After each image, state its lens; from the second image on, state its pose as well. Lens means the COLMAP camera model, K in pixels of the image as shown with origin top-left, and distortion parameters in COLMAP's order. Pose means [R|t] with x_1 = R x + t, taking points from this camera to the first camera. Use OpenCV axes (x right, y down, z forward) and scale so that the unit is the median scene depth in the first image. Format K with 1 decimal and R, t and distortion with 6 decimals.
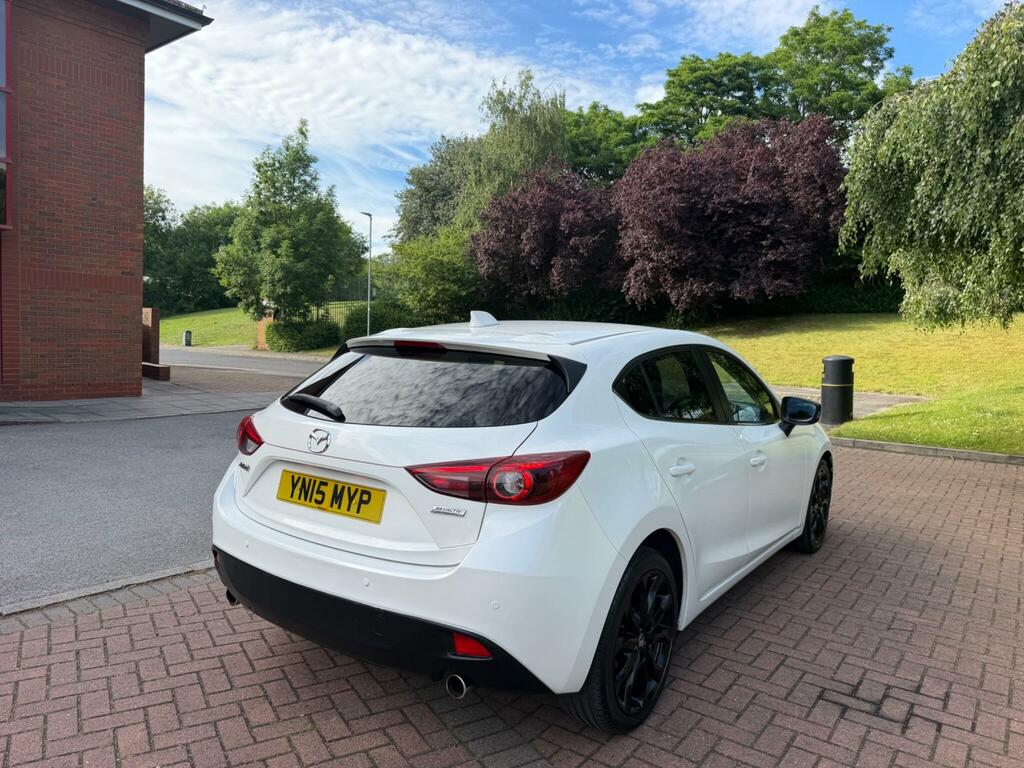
lens RADIAL K [[722.4, 0, 504.4], [0, 722.4, 391.6], [0, 0, 1]] dist [0.037474, -0.045547]
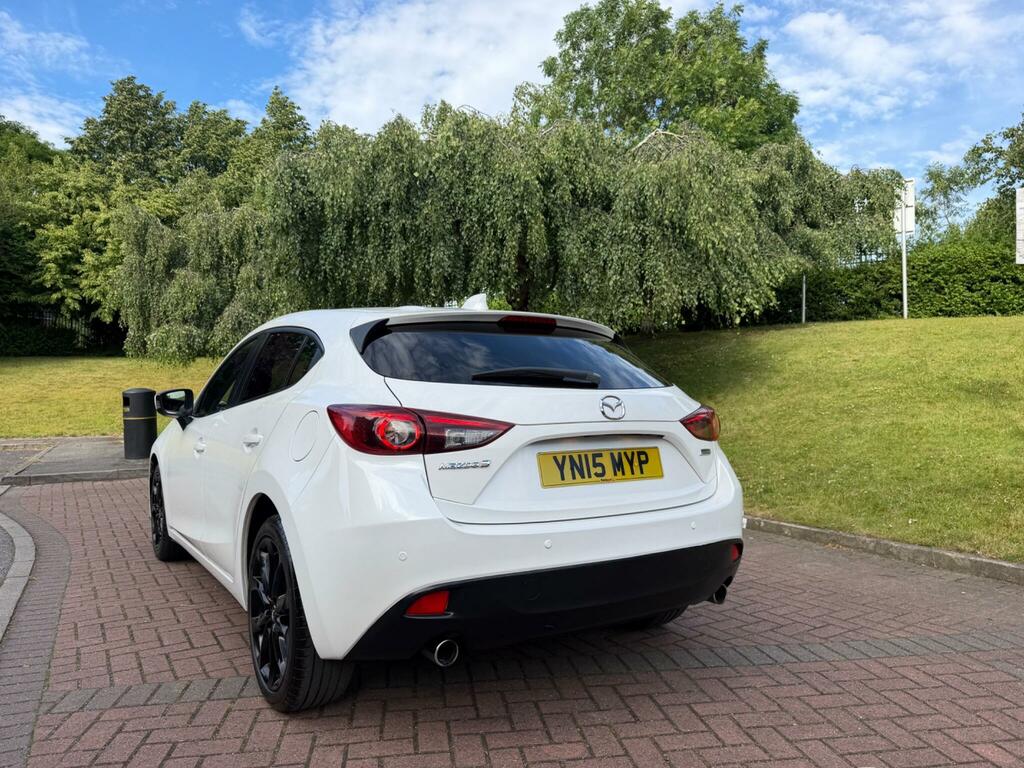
lens RADIAL K [[722.4, 0, 514.5], [0, 722.4, 389.7], [0, 0, 1]] dist [0.037474, -0.045547]
pose [[0.369006, -0.021893, 0.929169, -0.103148], [0.089572, 0.995907, -0.012107, 0.003889], [-0.925101, 0.087695, 0.369457, 0.066146]]
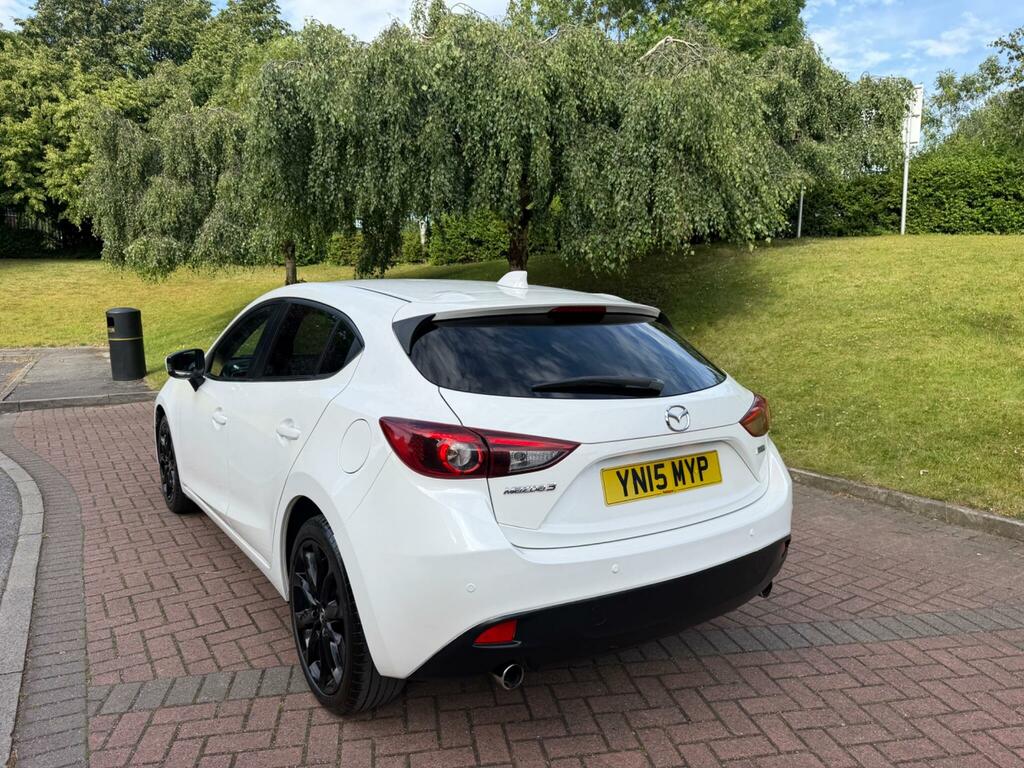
lens RADIAL K [[722.4, 0, 511.5], [0, 722.4, 390.9], [0, 0, 1]] dist [0.037474, -0.045547]
pose [[0.346231, -0.148932, 0.926252, -0.101078], [0.081996, 0.988344, 0.128266, -0.008631], [-0.934559, 0.031540, 0.354407, 0.075401]]
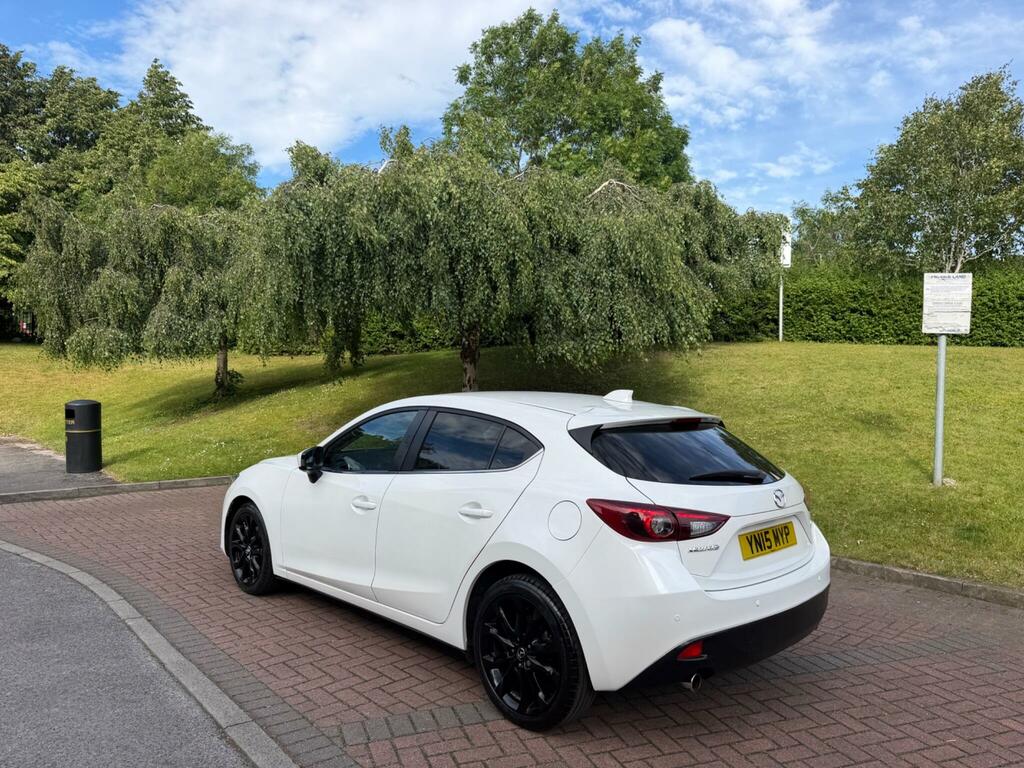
lens RADIAL K [[722.4, 0, 514.8], [0, 722.4, 390.8], [0, 0, 1]] dist [0.037474, -0.045547]
pose [[0.182234, -0.033915, 0.982670, -0.143989], [0.067791, 0.997460, 0.021854, -0.016881], [-0.980915, 0.062633, 0.184070, 0.105688]]
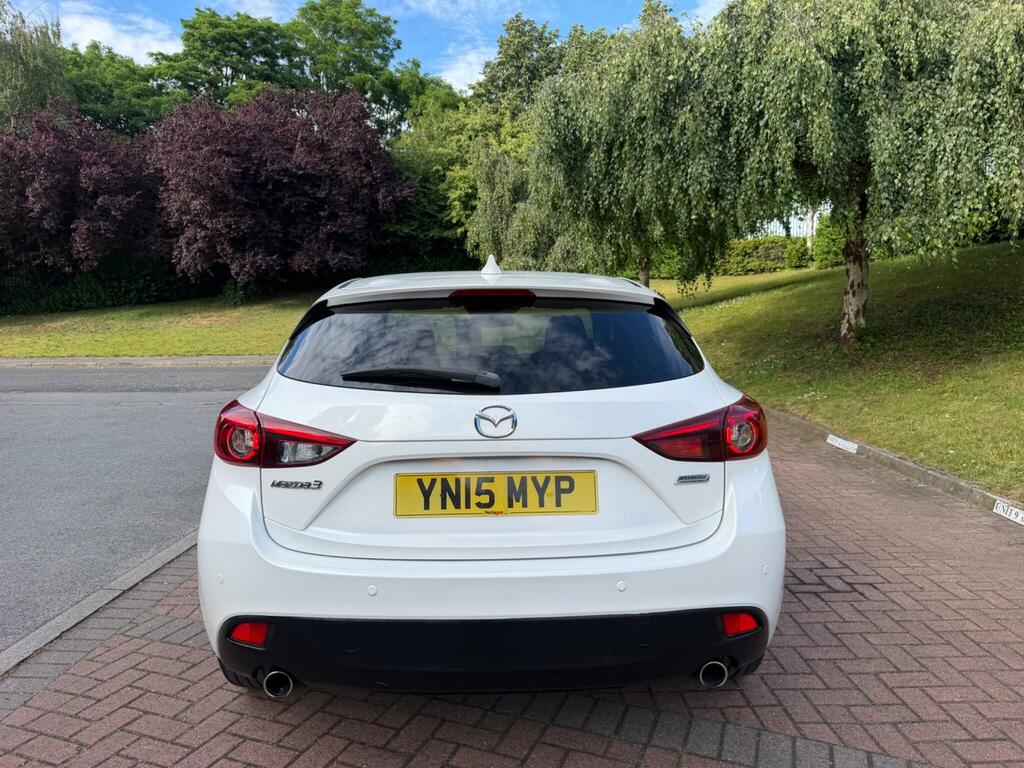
lens RADIAL K [[722.4, 0, 505.7], [0, 722.4, 391.6], [0, 0, 1]] dist [0.037474, -0.045547]
pose [[0.799911, -0.104110, 0.591018, -0.058421], [0.083752, 0.994566, 0.061842, -0.000502], [-0.594245, 0.000031, 0.804284, 0.035352]]
